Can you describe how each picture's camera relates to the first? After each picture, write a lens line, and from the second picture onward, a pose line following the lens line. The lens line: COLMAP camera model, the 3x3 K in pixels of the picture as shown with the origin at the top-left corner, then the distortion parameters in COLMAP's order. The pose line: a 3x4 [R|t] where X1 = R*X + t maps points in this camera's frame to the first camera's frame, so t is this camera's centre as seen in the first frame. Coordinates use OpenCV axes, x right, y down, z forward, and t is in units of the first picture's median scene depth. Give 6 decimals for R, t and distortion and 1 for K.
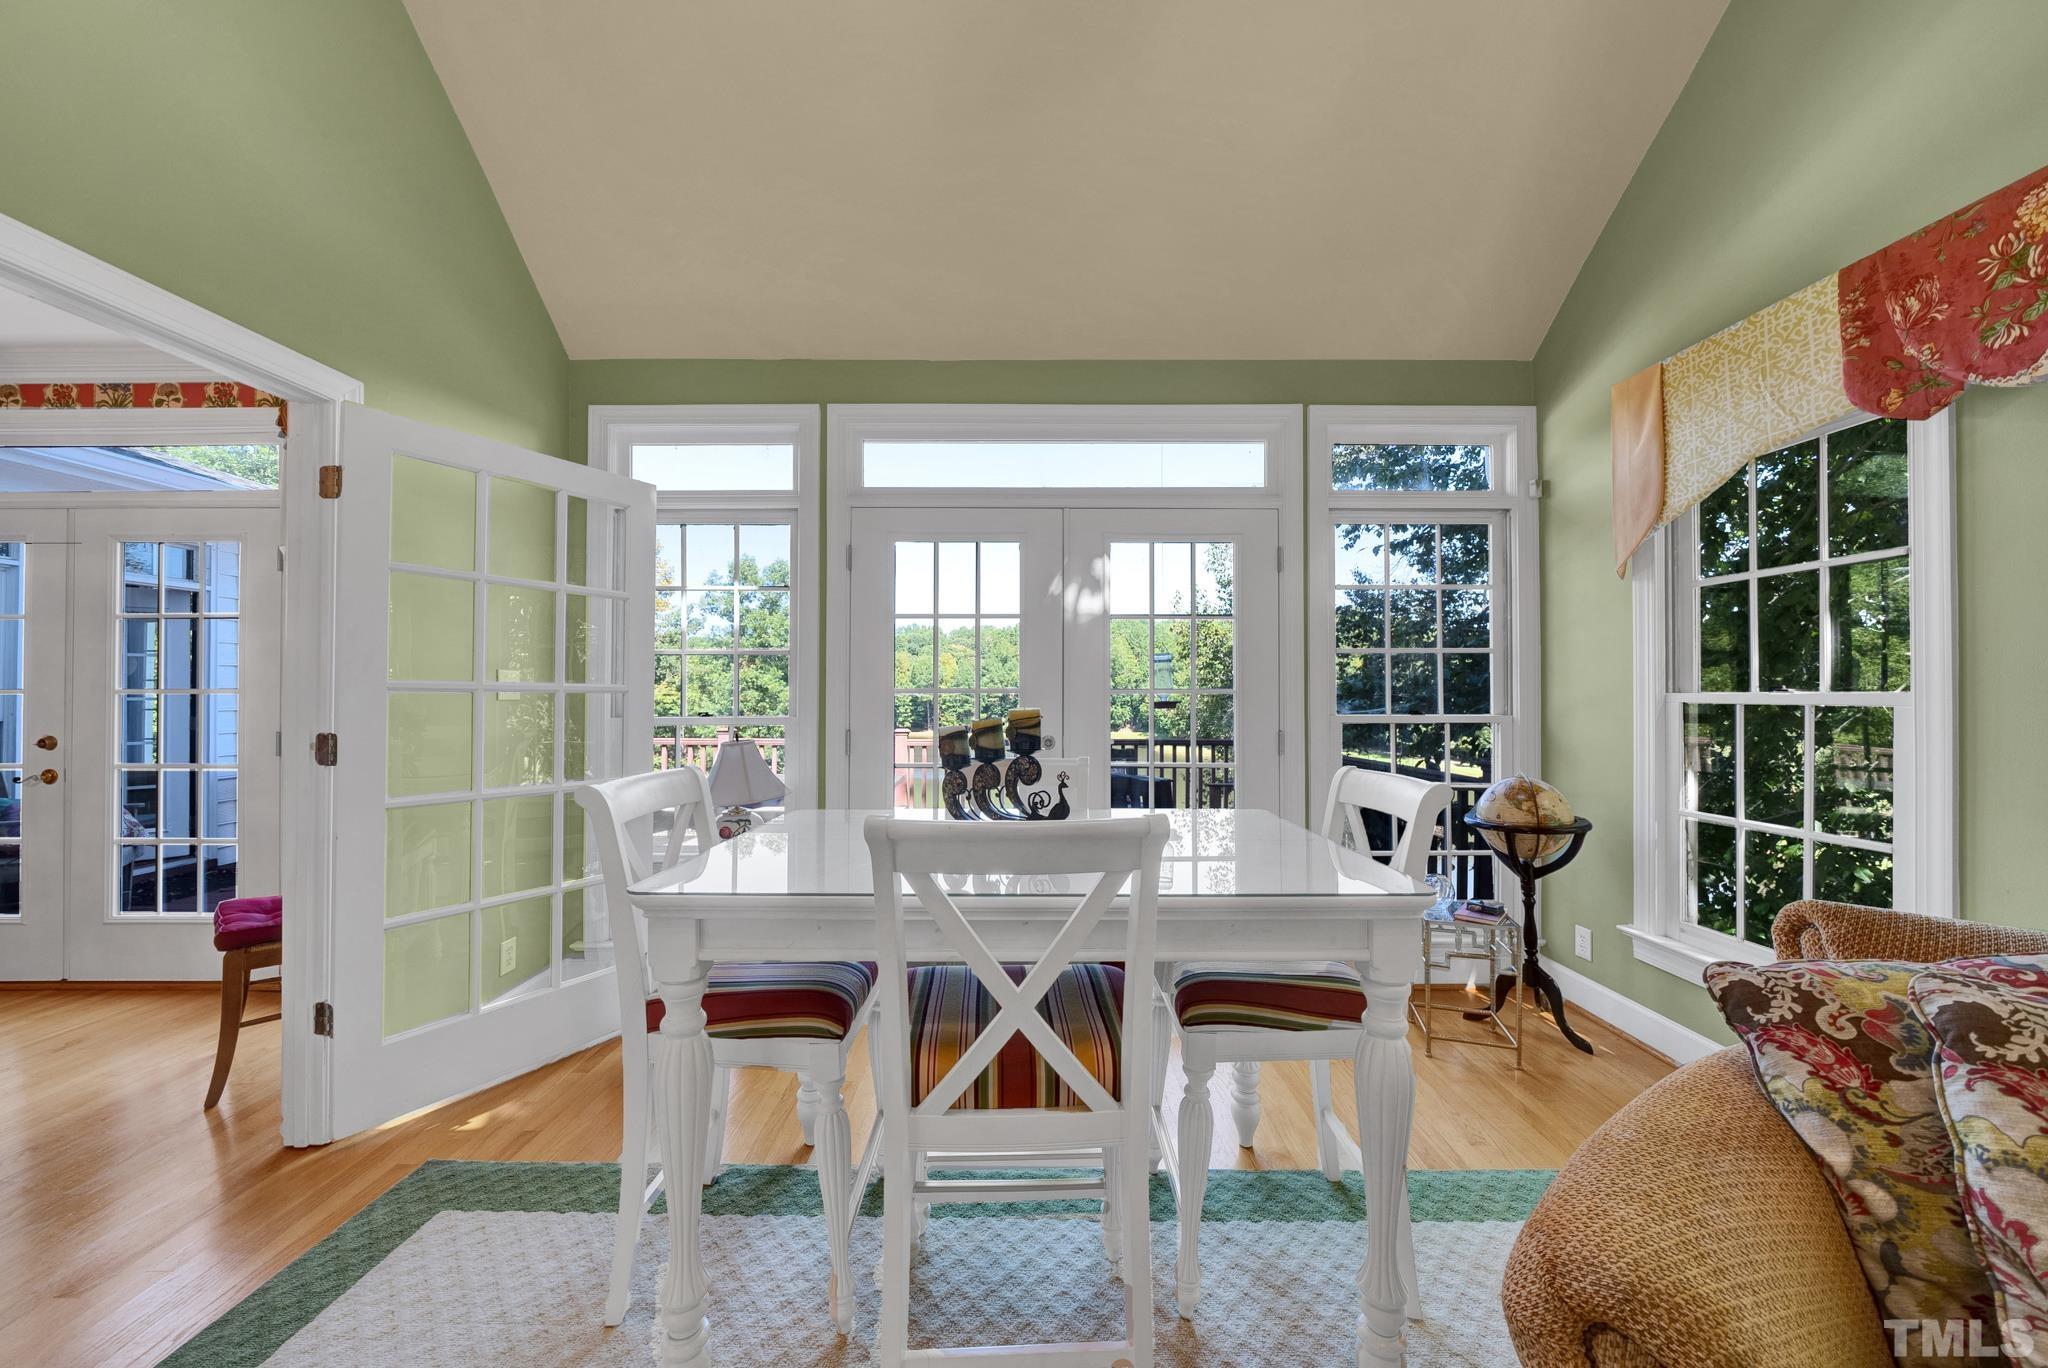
lens RADIAL K [[704.3, 0, 1024.0], [0, 704.3, 684.0], [0, 0, 1]] dist [-0.001811, -0.000077]
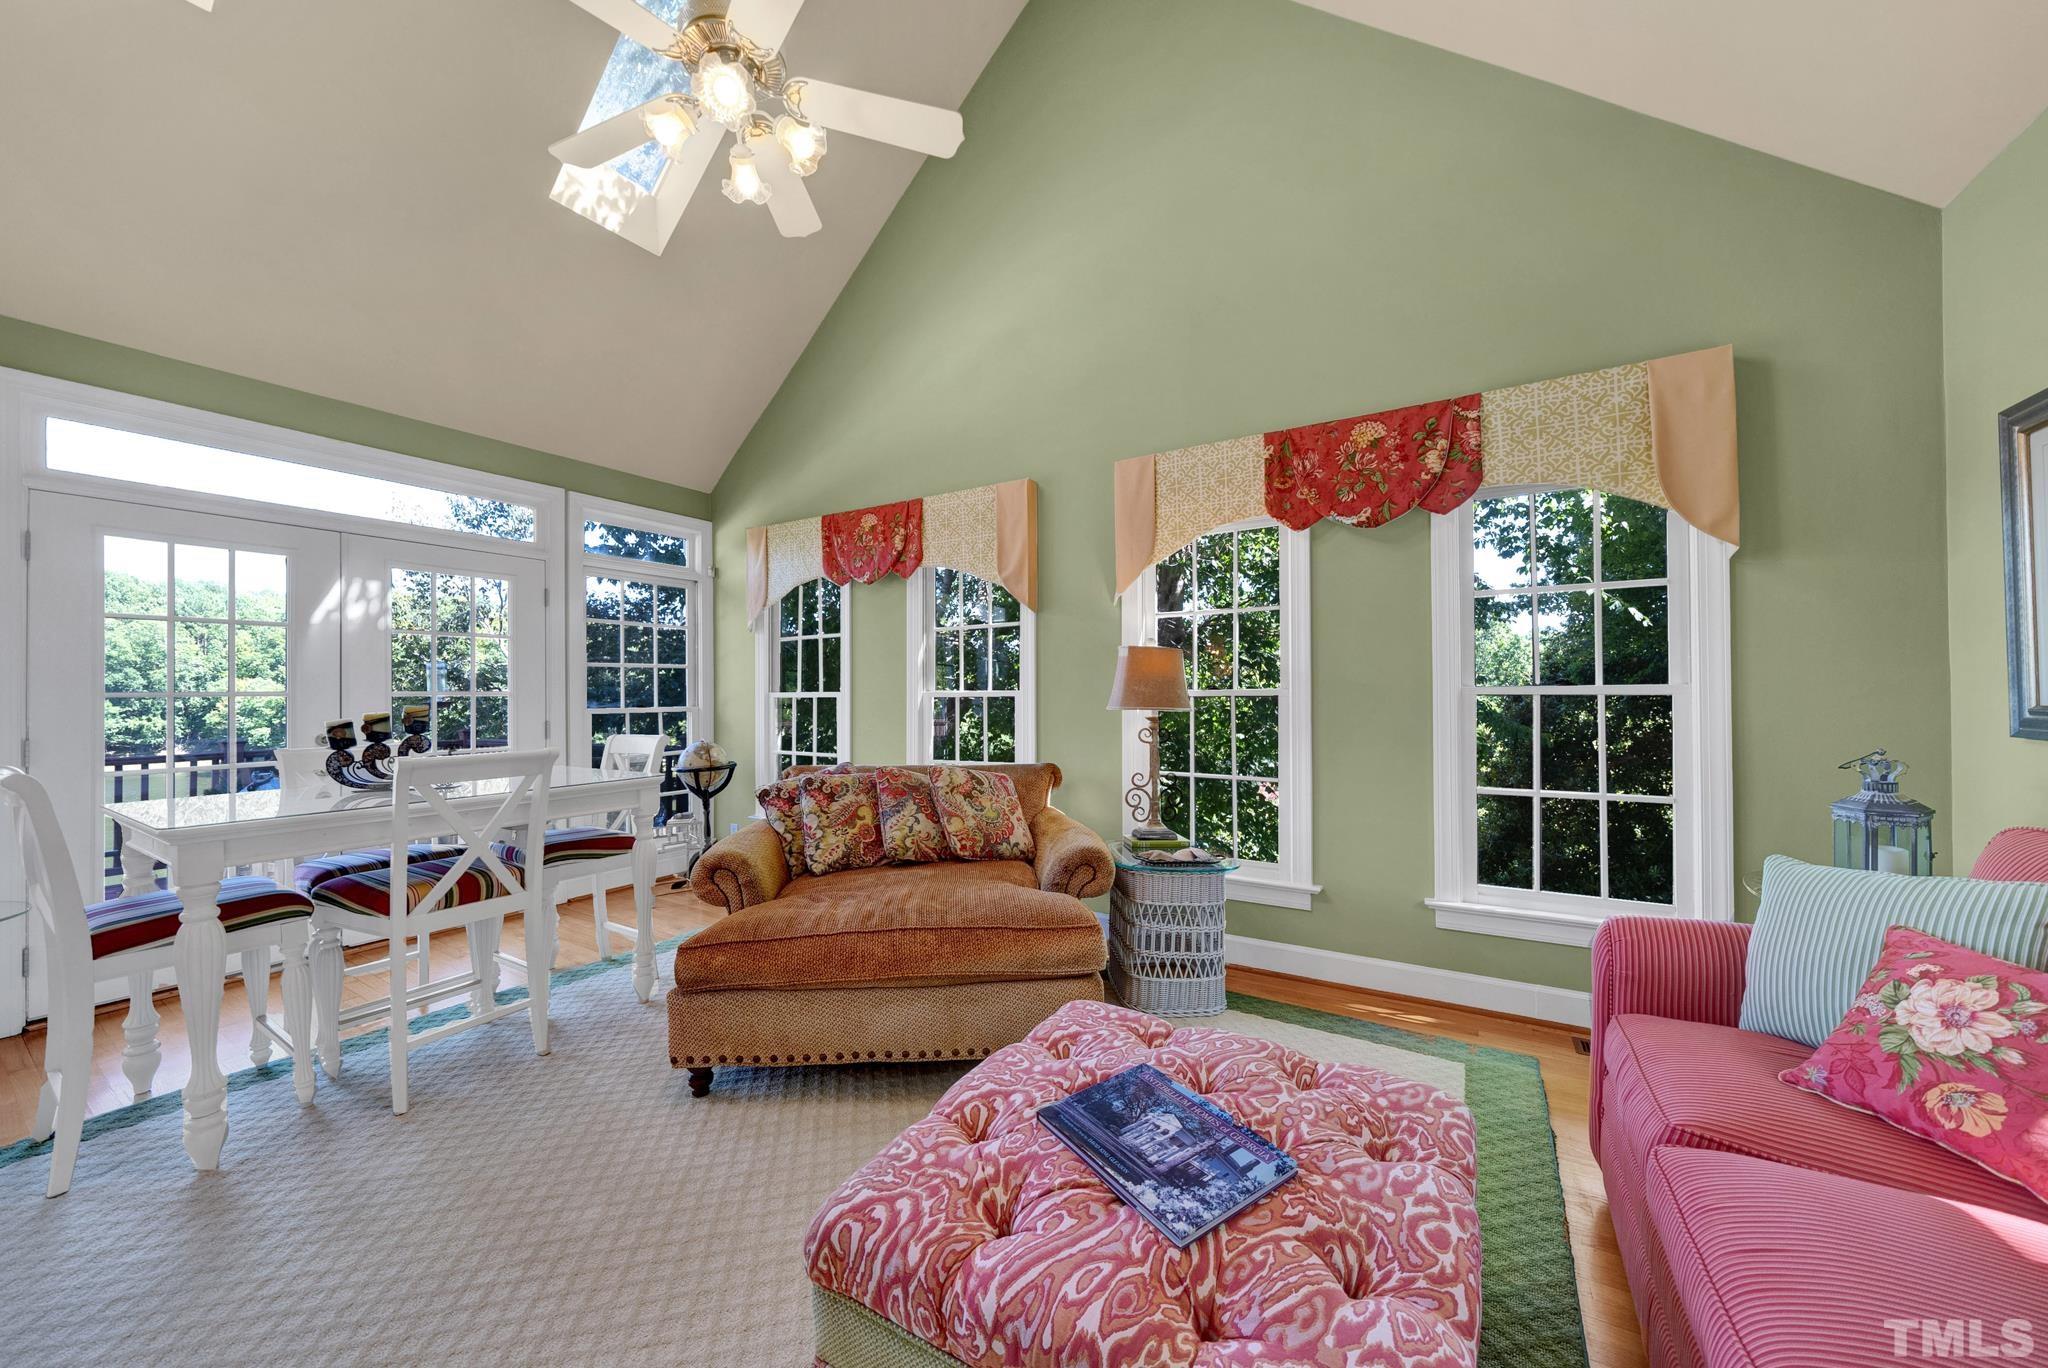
lens RADIAL K [[758.1, 0, 1031.8], [0, 758.1, 689.2], [0, 0, 1]] dist [0.001336, 0.000106]
pose [[0.527873, -0.001353, 0.849322, -0.481503], [-0.004906, 0.999977, 0.004643, -0.010571], [-0.849309, -0.006618, 0.527854, -0.717790]]
